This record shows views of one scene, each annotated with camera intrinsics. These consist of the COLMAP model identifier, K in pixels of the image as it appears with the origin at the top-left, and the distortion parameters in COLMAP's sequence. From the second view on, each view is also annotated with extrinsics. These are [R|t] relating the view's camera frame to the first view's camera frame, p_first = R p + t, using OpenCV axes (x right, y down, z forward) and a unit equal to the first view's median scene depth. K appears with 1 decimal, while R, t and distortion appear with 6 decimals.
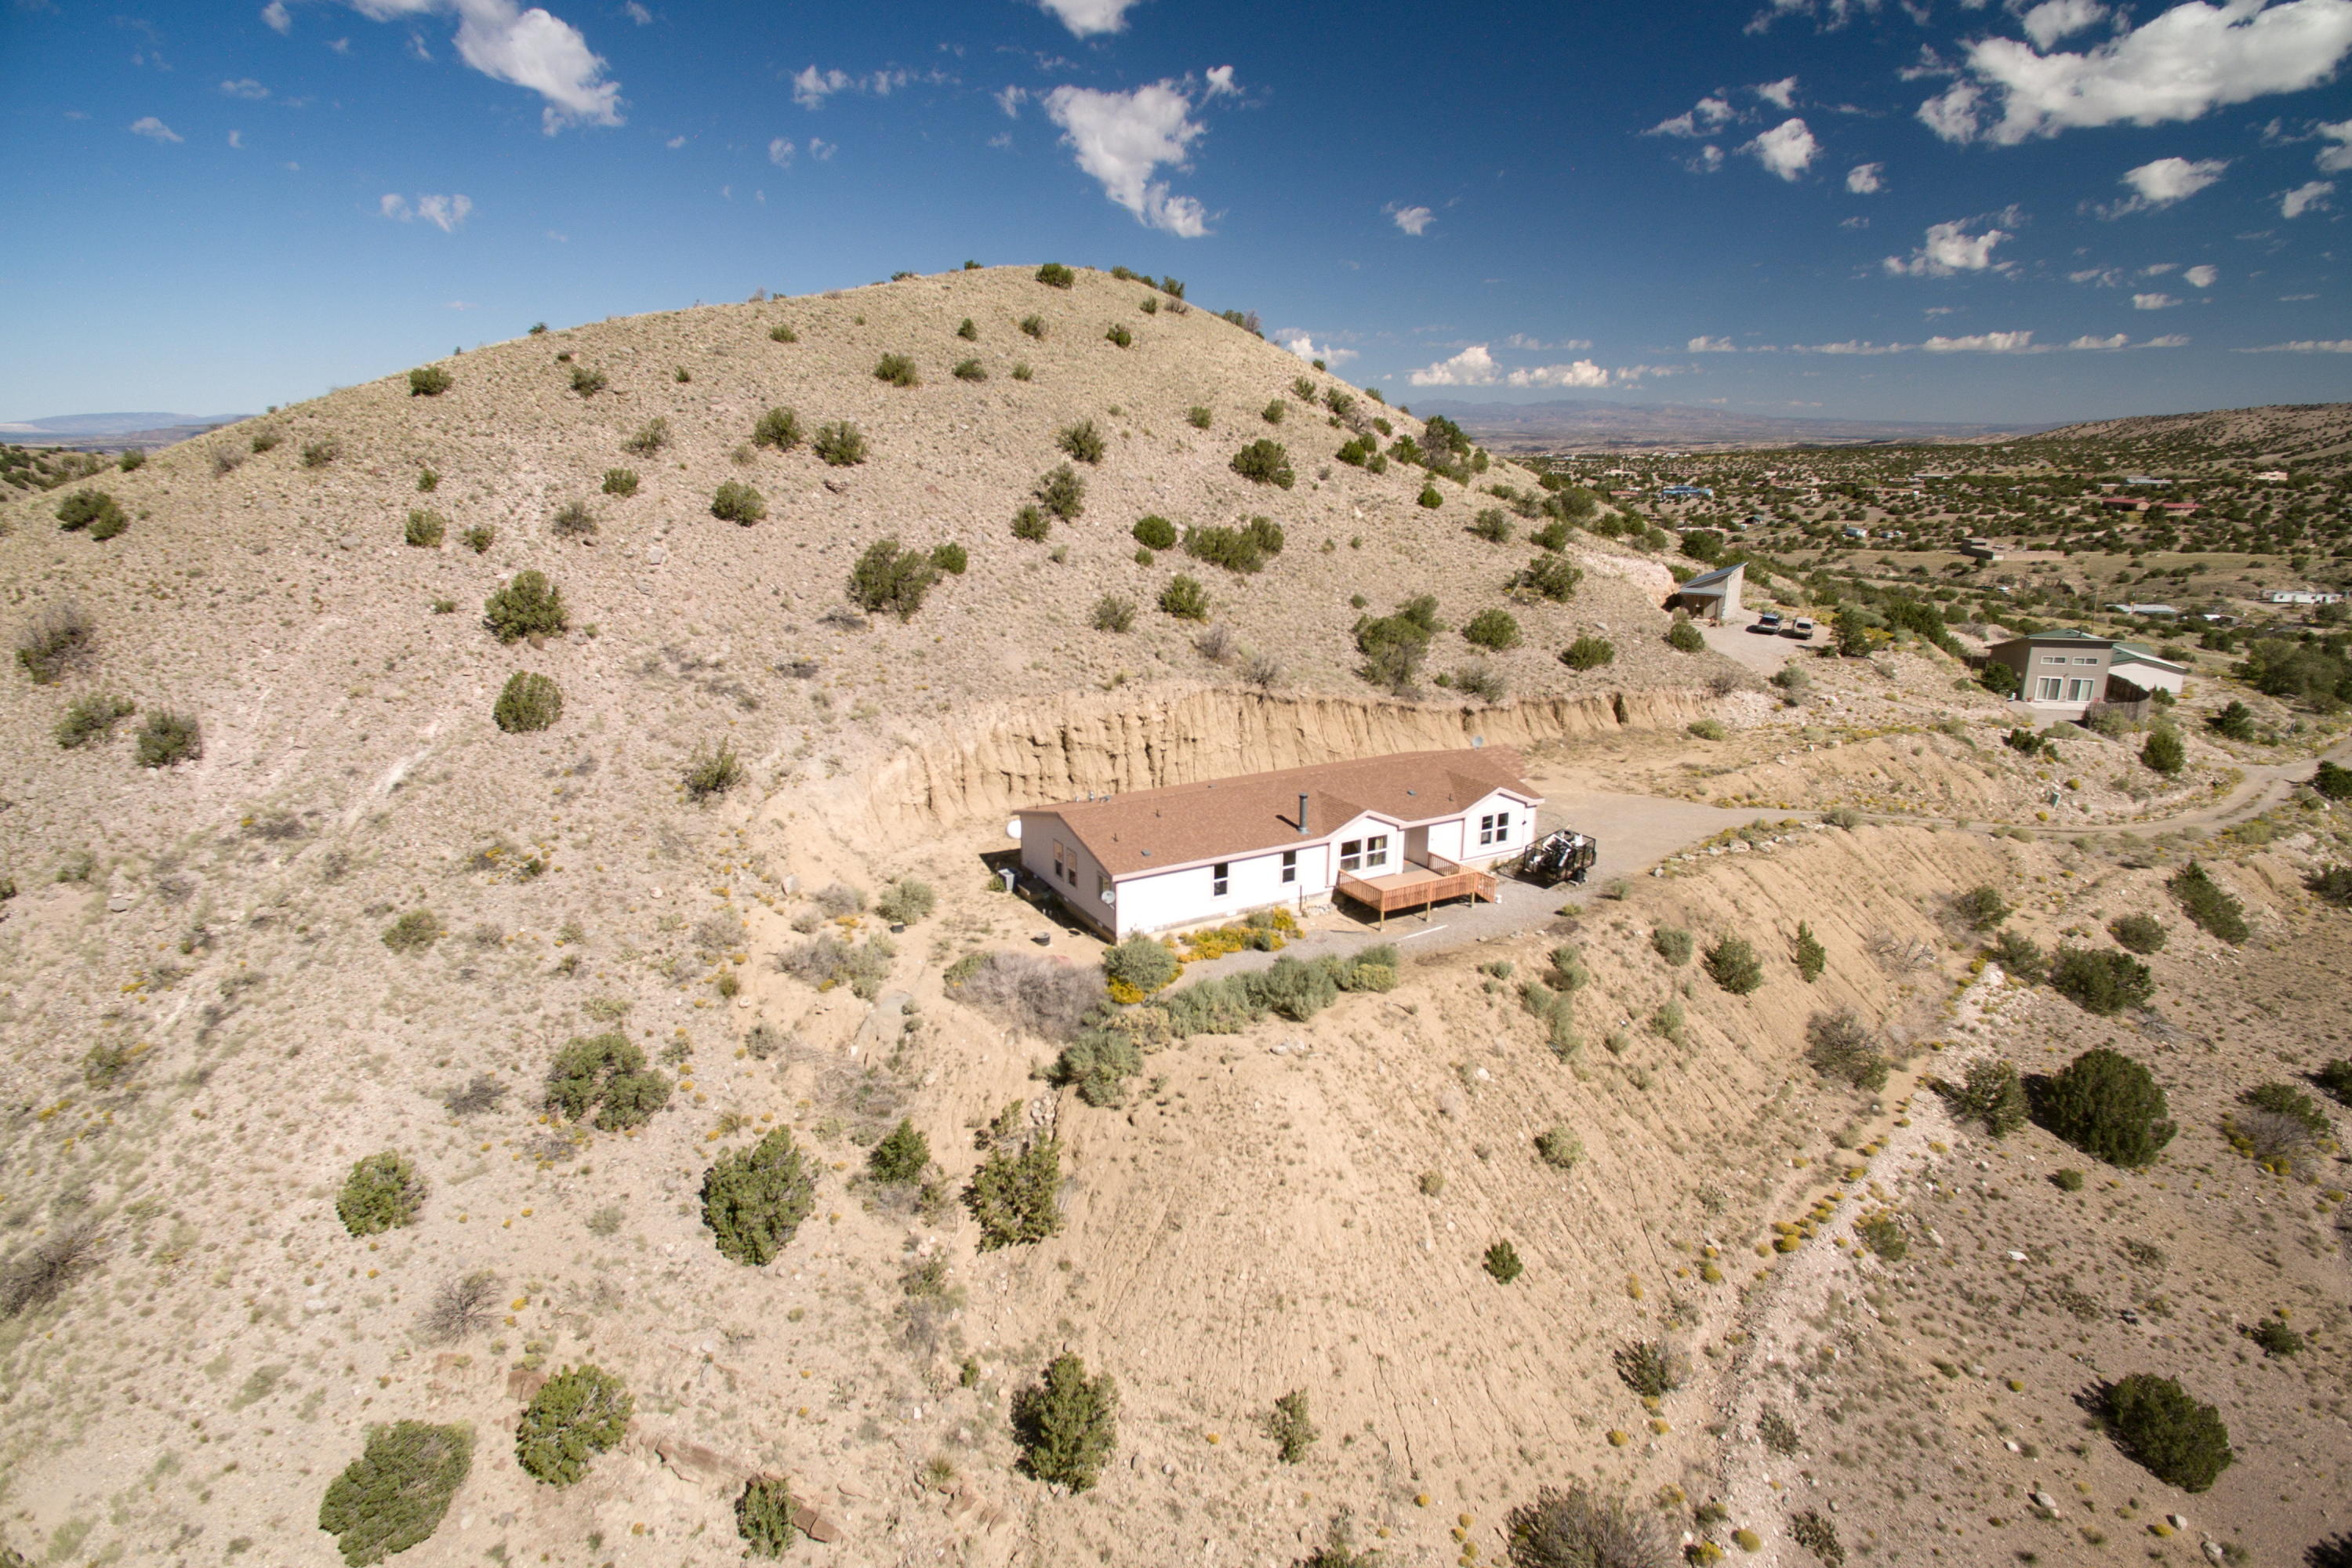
lens RADIAL K [[1316.1, 0, 1179.3], [0, 1316.1, 786.5], [0, 0, 1]] dist [0.005555, 0.001565]
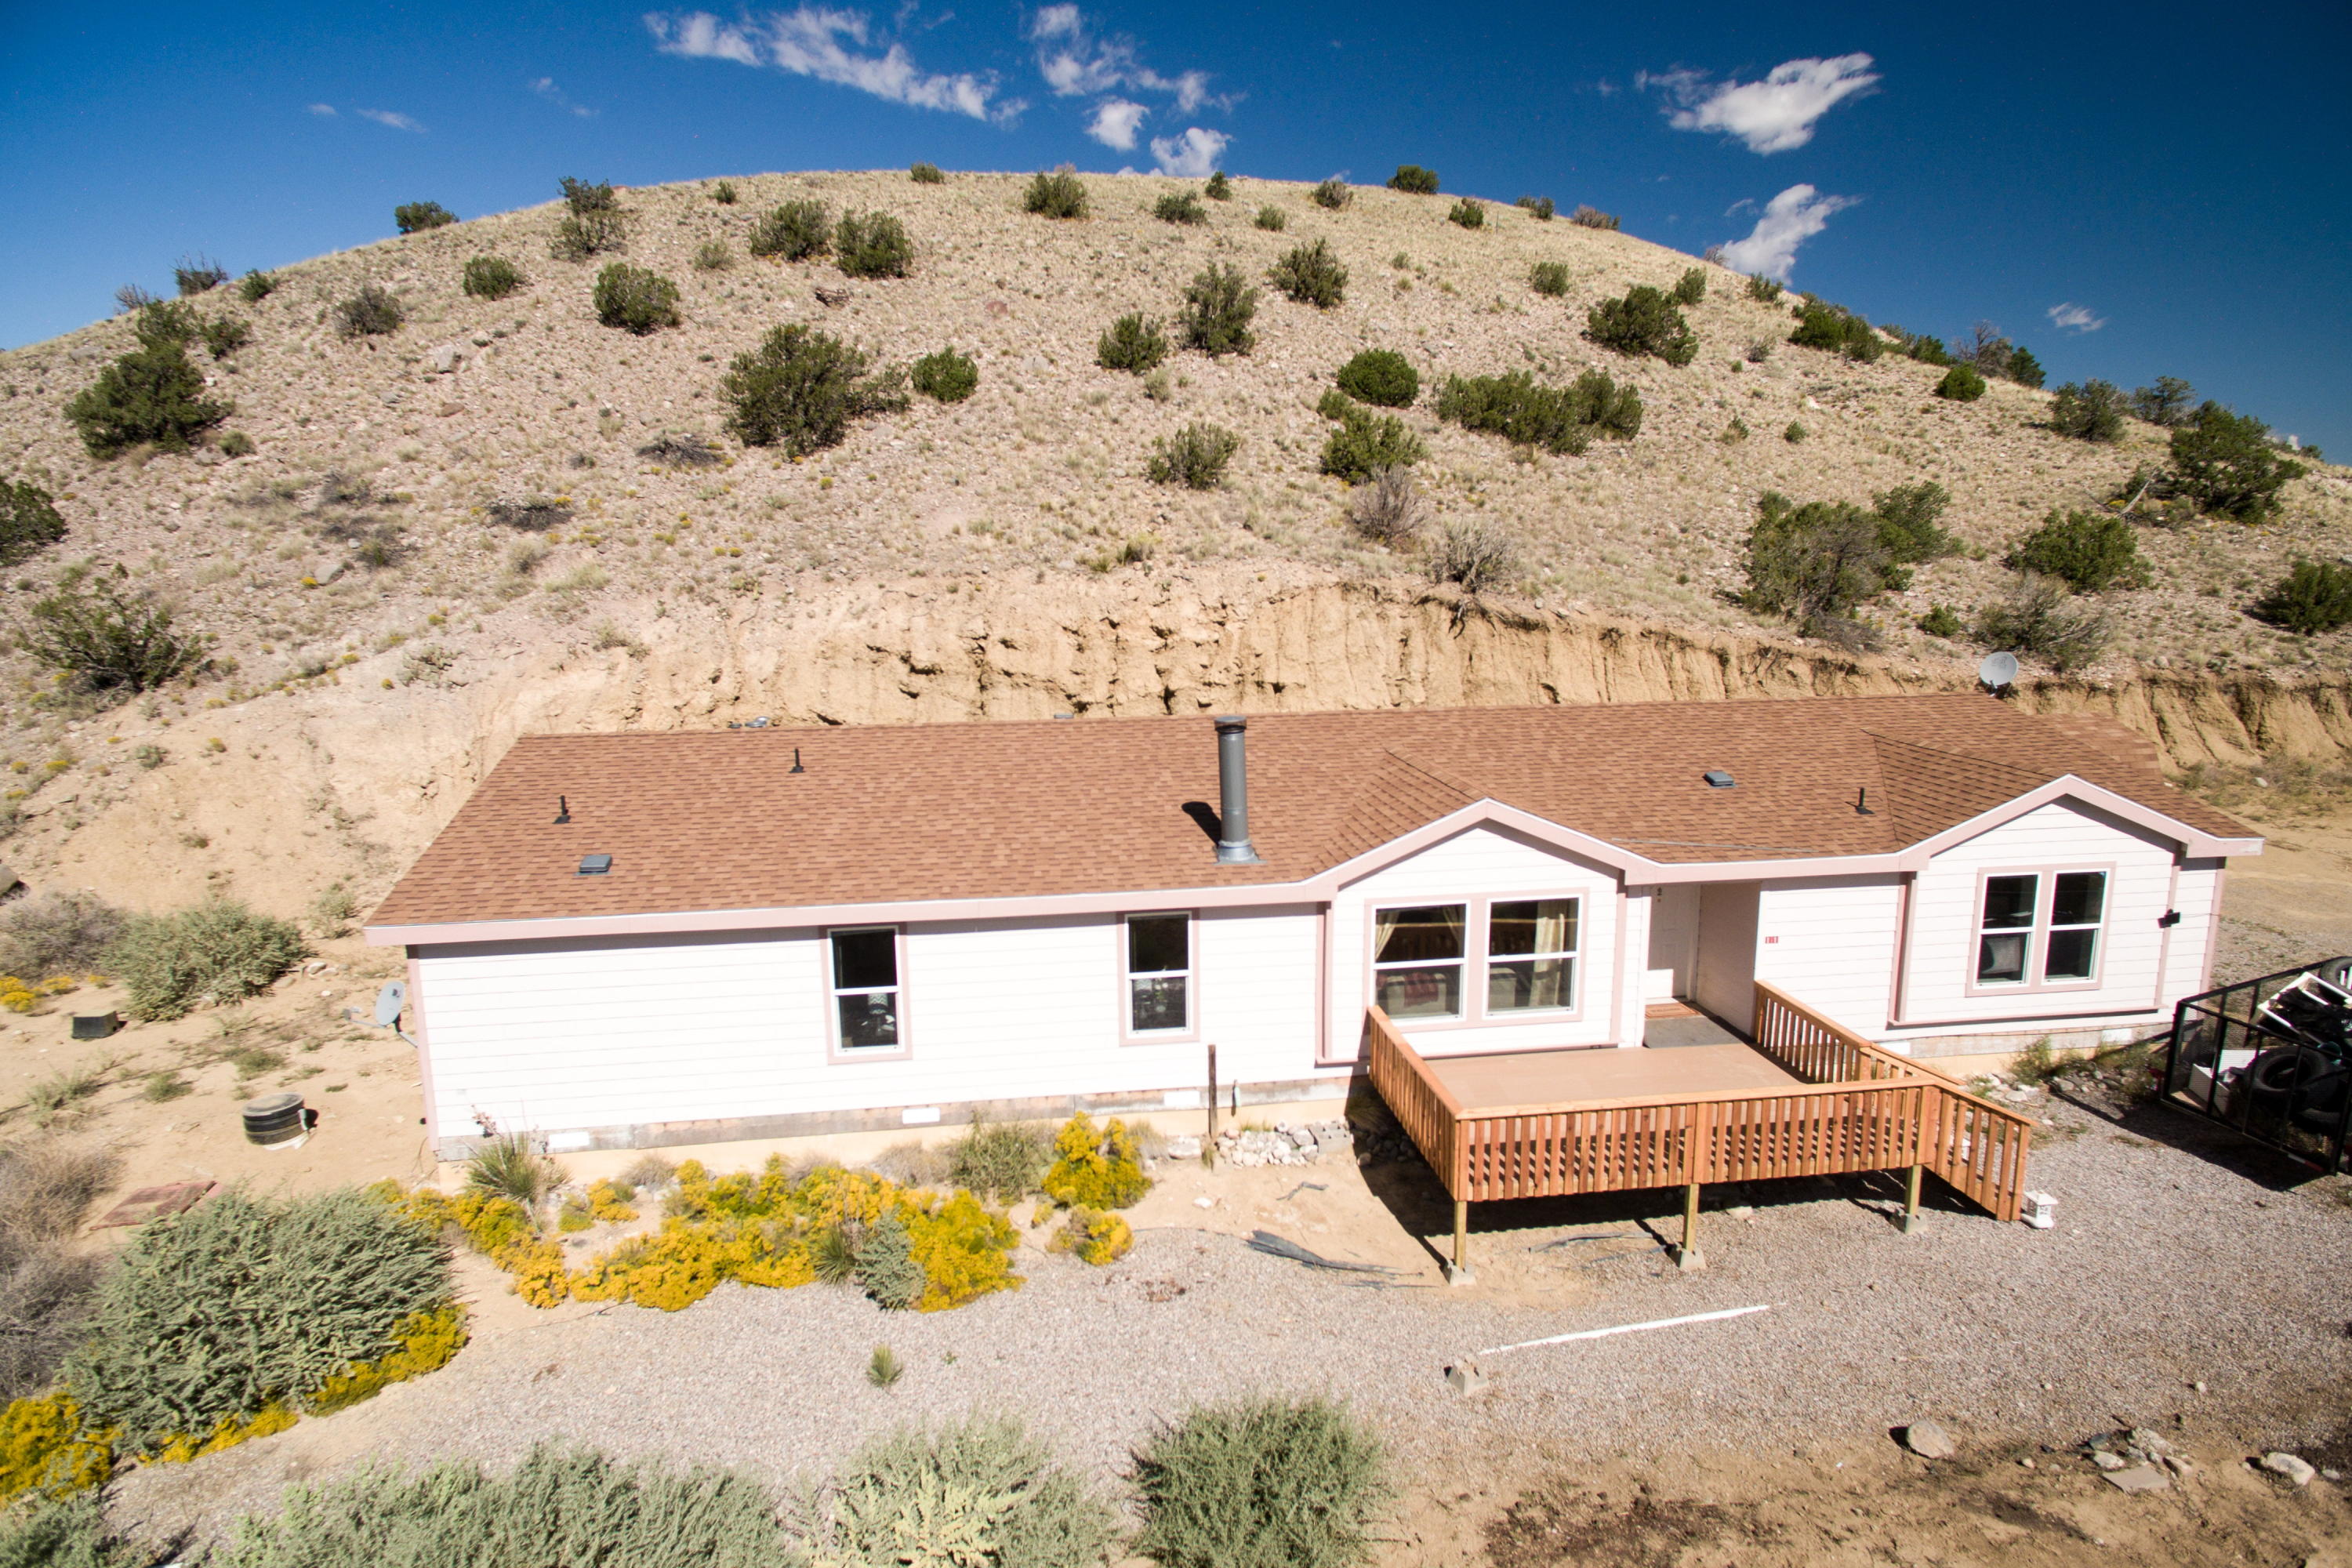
lens RADIAL K [[1316.1, 0, 1179.3], [0, 1316.1, 781.4], [0, 0, 1]] dist [0.005555, 0.001565]
pose [[0.931341, 0.055094, -0.359957, 0.147506], [-0.084981, 0.994078, -0.067726, 0.031056], [0.354095, 0.093665, 0.930507, 0.589787]]
